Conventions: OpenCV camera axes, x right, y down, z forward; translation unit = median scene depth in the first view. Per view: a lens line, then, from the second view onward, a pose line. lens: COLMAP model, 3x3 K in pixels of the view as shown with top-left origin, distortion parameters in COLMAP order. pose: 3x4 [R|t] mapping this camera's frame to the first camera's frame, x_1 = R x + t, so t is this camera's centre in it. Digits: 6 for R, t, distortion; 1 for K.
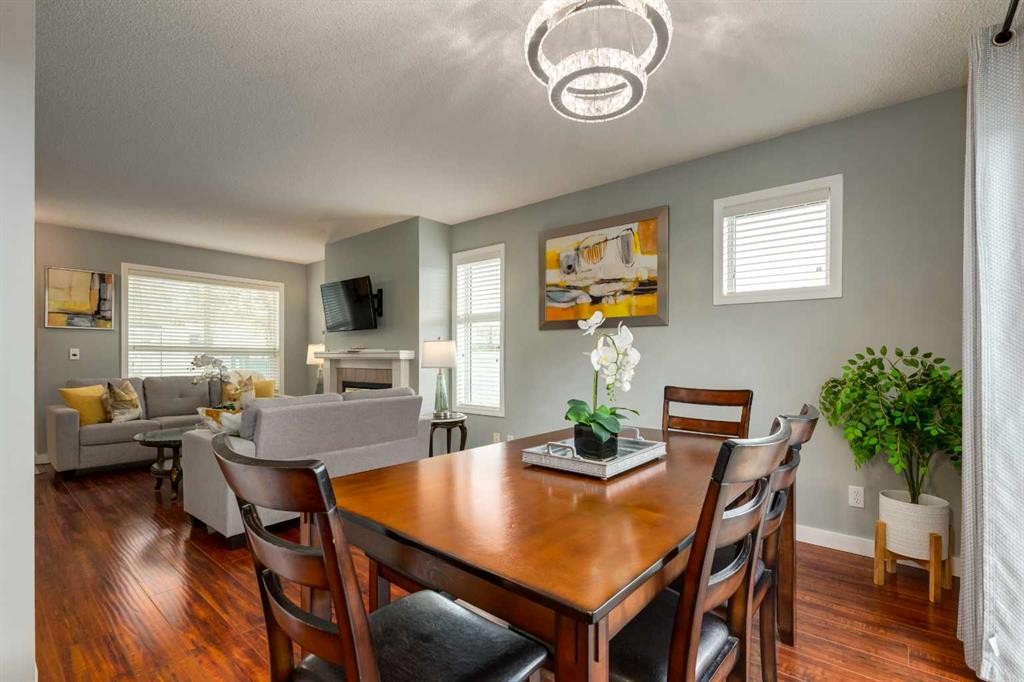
lens RADIAL K [[458.7, 0, 516.1], [0, 458.7, 346.1], [0, 0, 1]] dist [0.002544, -0.001772]
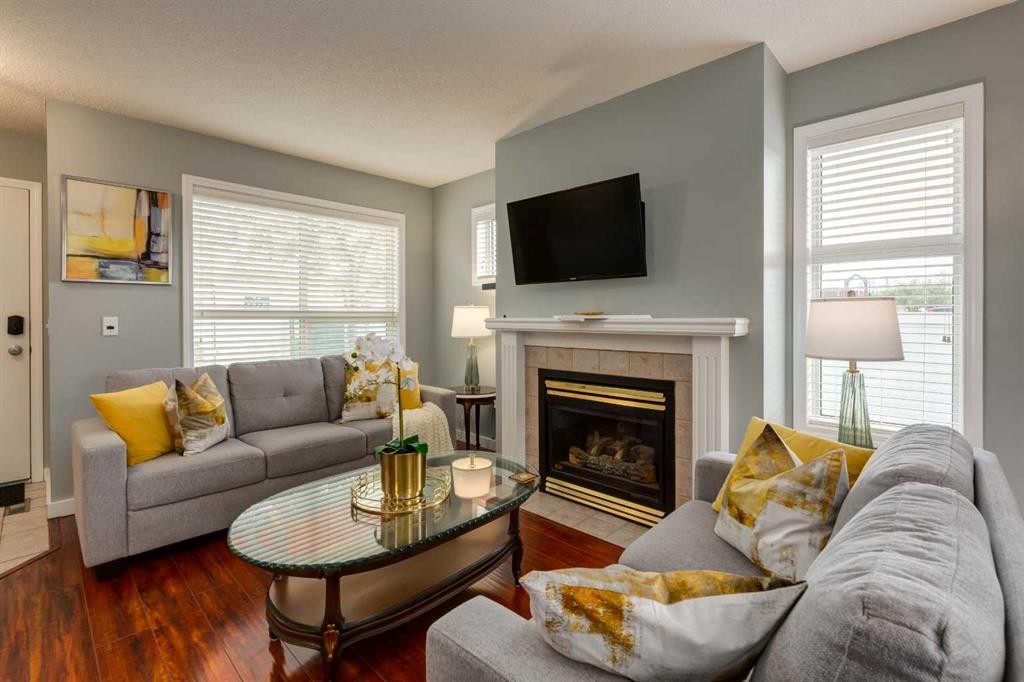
lens RADIAL K [[458.7, 0, 491.6], [0, 458.7, 322.2], [0, 0, 1]] dist [0.002544, -0.001772]
pose [[0.997475, -0.002105, -0.070983, -0.445890], [0.003839, 0.999697, 0.024309, 0.002189], [0.070910, -0.024520, 0.997181, 0.457597]]
